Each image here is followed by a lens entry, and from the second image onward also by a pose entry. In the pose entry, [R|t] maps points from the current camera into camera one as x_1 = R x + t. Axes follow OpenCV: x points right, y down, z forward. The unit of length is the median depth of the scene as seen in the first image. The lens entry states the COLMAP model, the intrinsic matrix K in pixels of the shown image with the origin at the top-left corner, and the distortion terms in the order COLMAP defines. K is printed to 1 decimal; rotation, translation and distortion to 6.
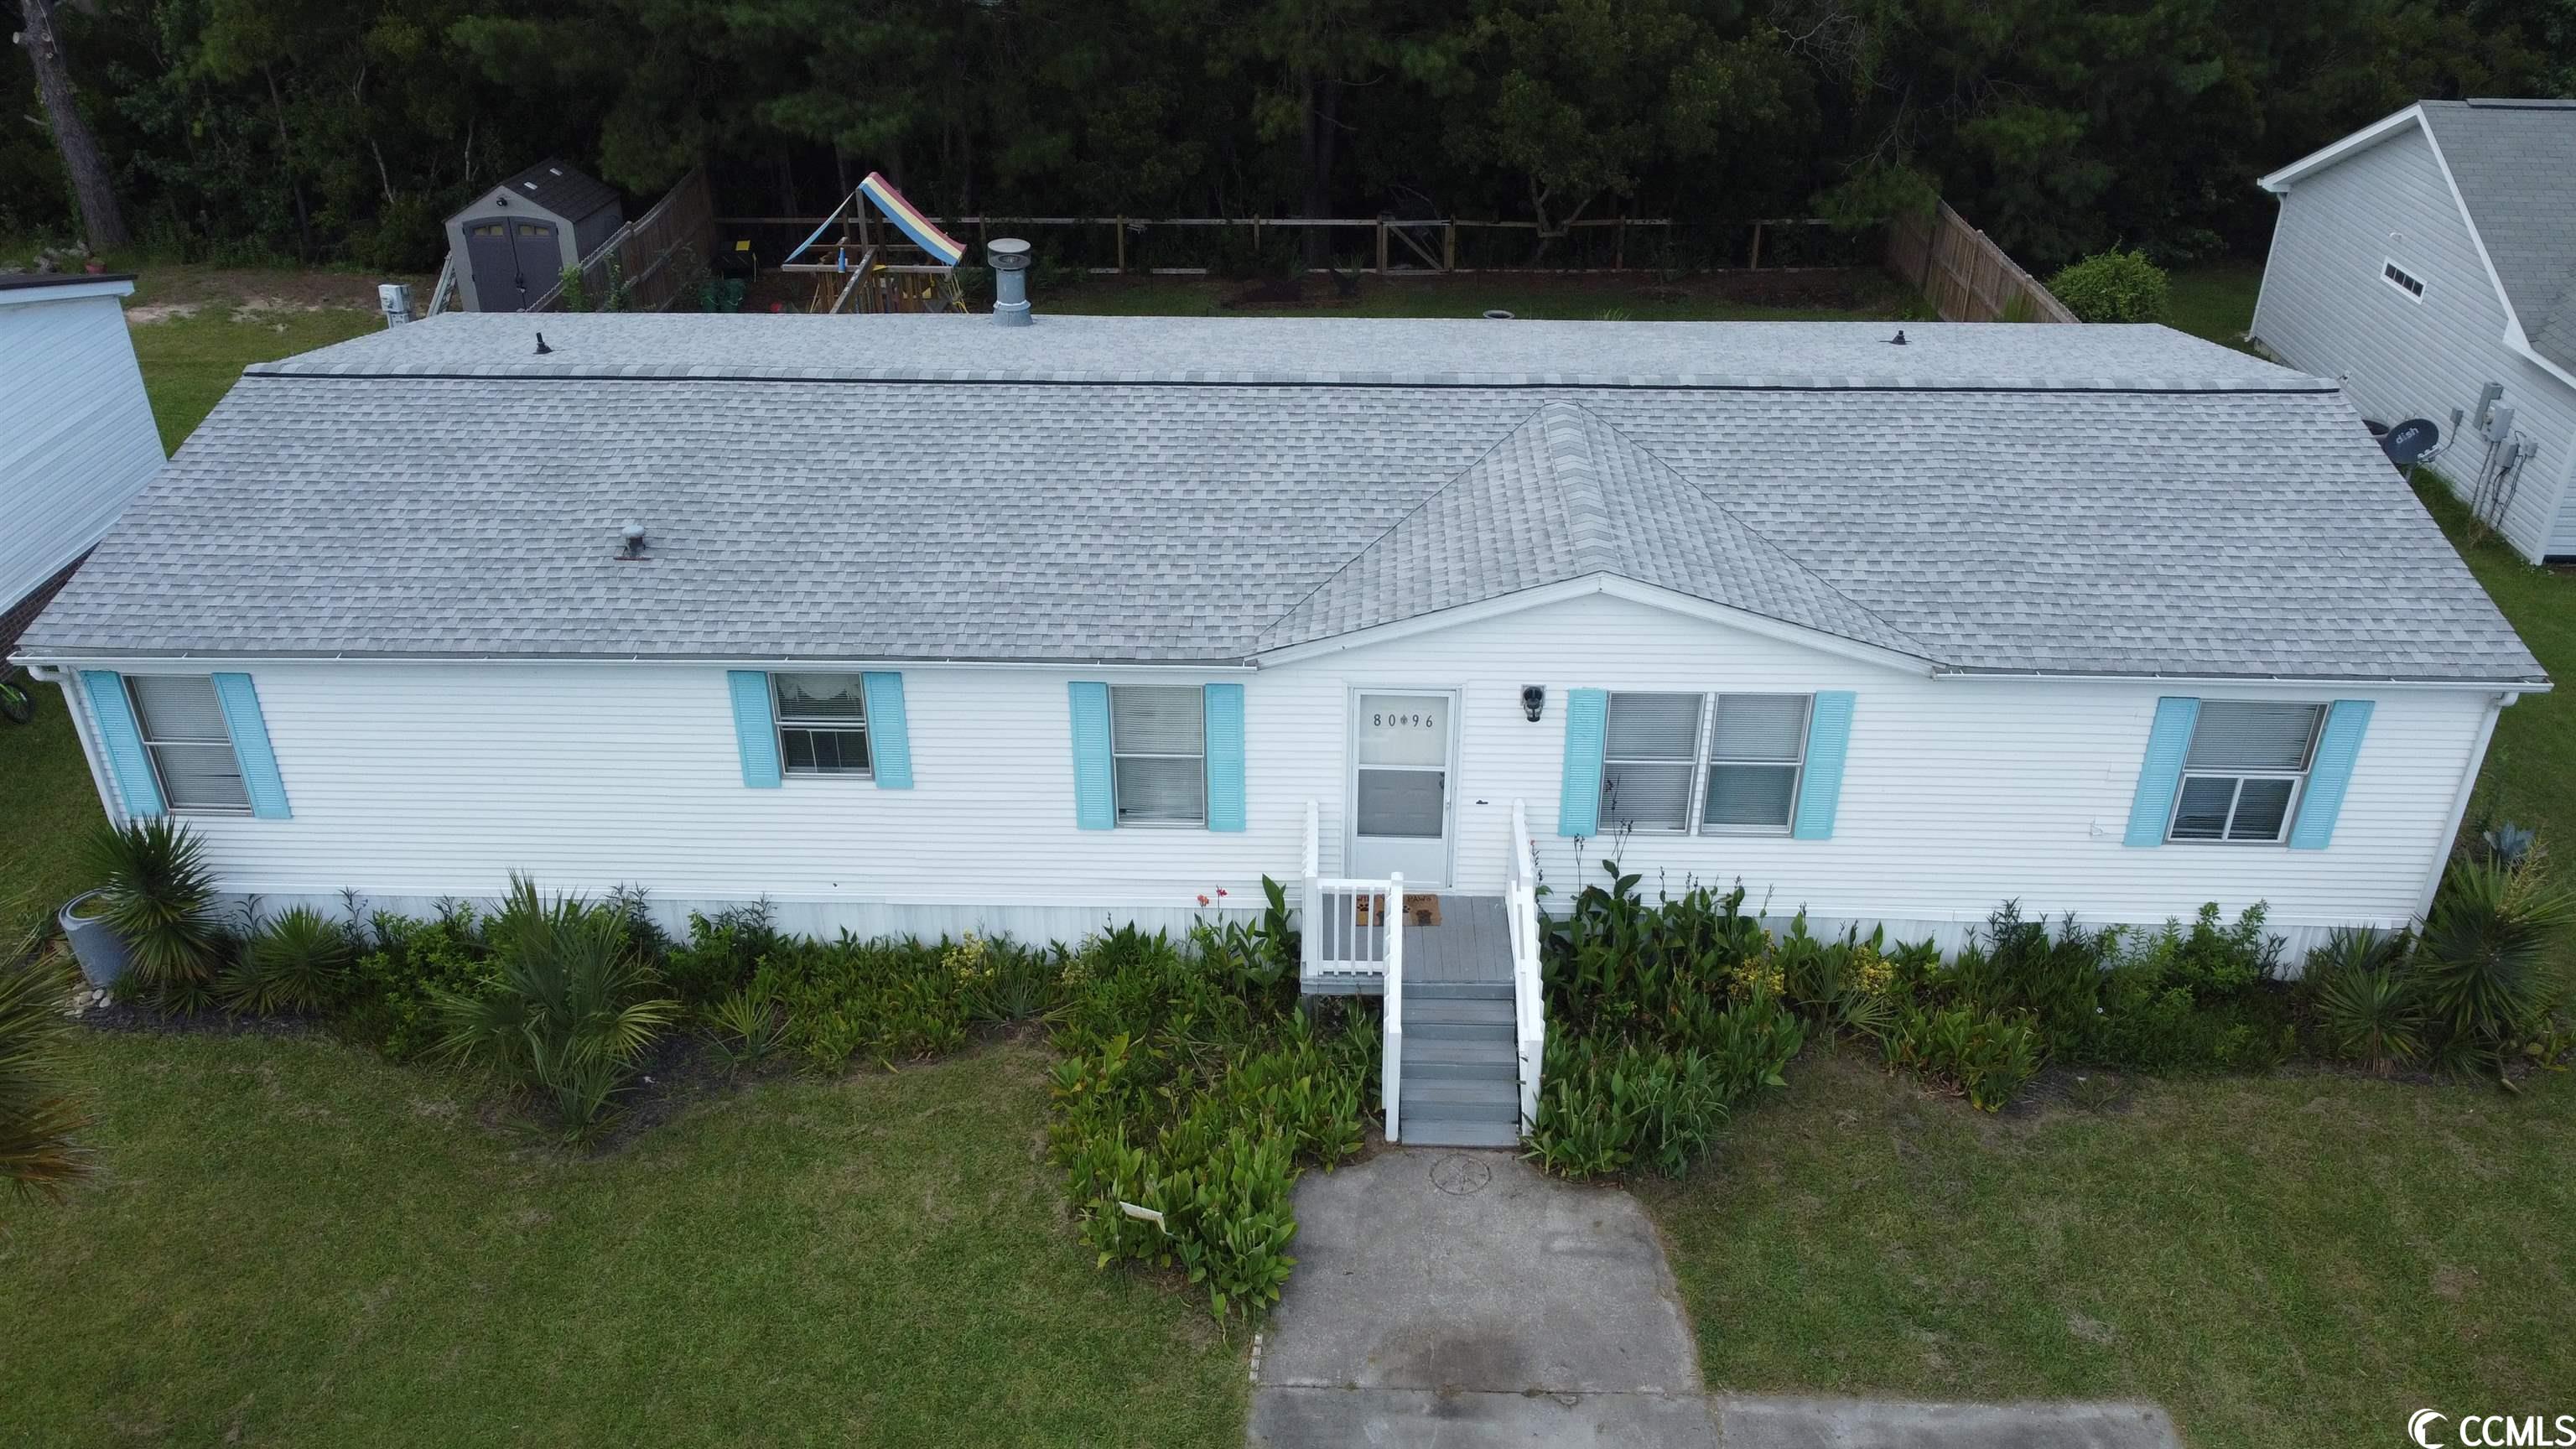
lens RADIAL K [[1944.3, 0, 1289.6], [0, 1944.3, 723.1], [0, 0, 1]] dist [-0.003384, -0.003373]
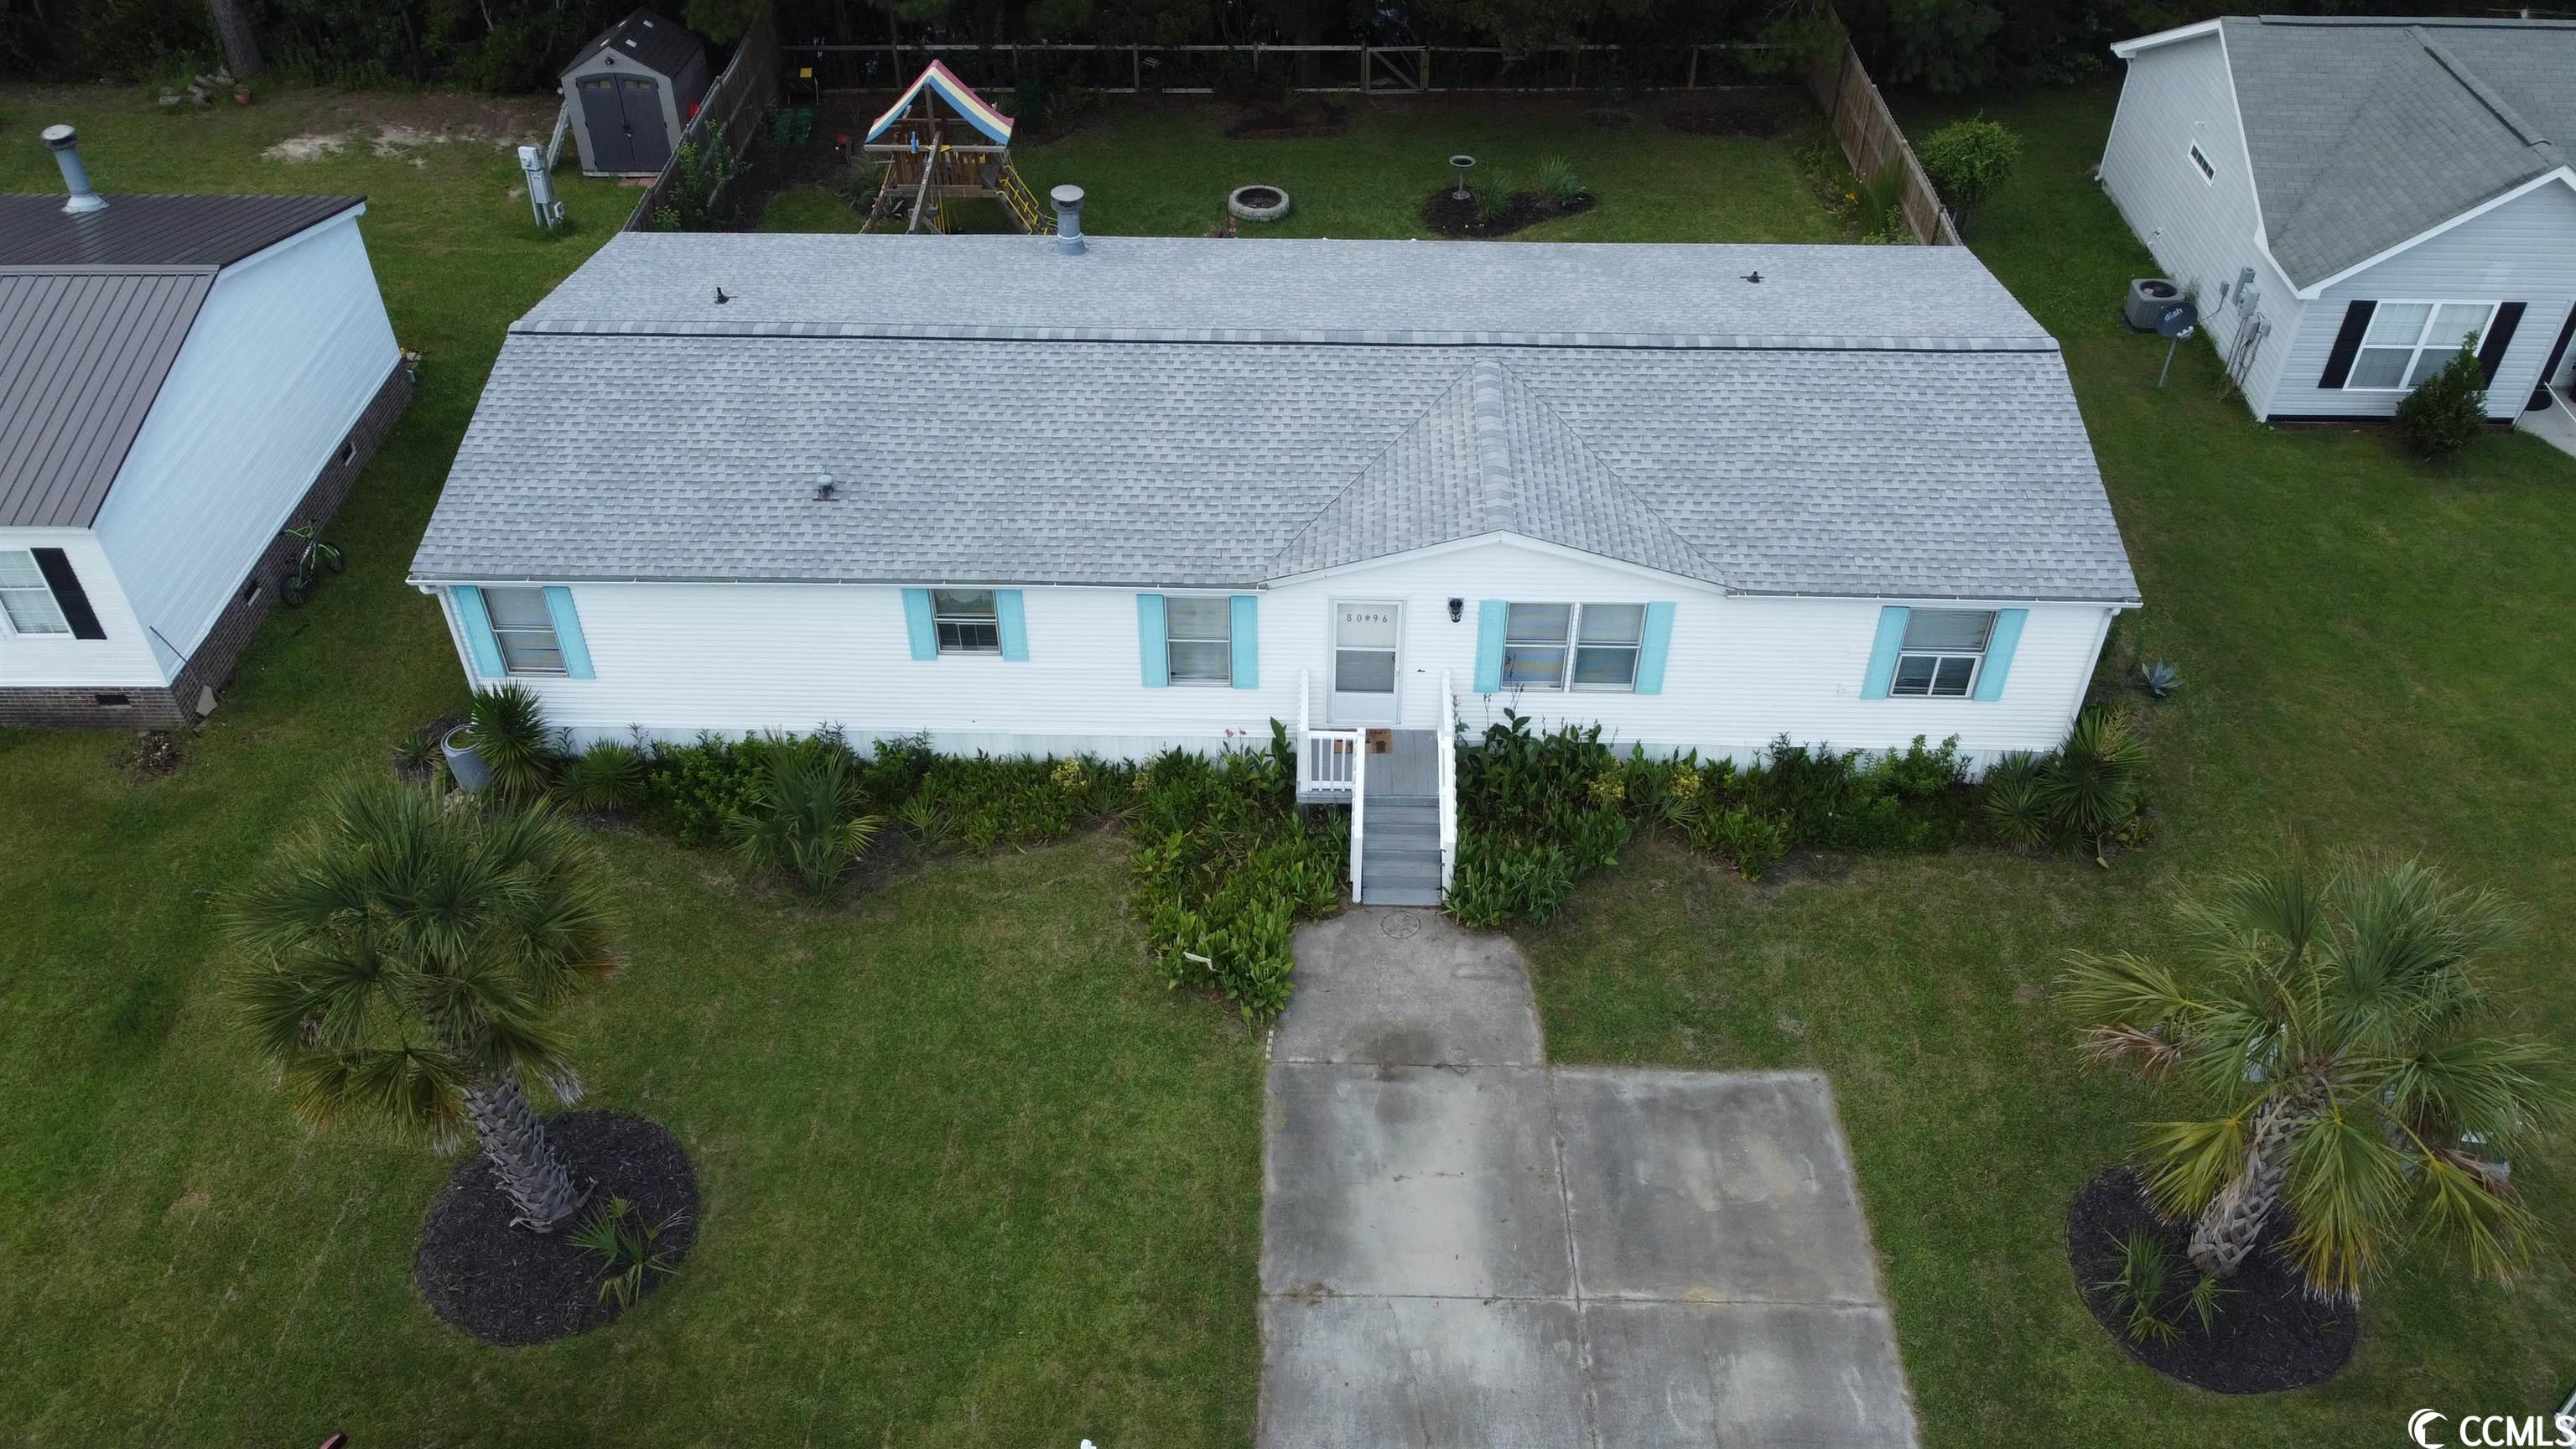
lens RADIAL K [[1944.3, 0, 1289.6], [0, 1944.3, 723.1], [0, 0, 1]] dist [-0.003384, -0.003373]
pose [[0.999990, -0.002367, 0.003917, -0.005256], [0.001558, 0.980839, 0.194815, -0.207022], [-0.004303, -0.194807, 0.980832, -0.439512]]
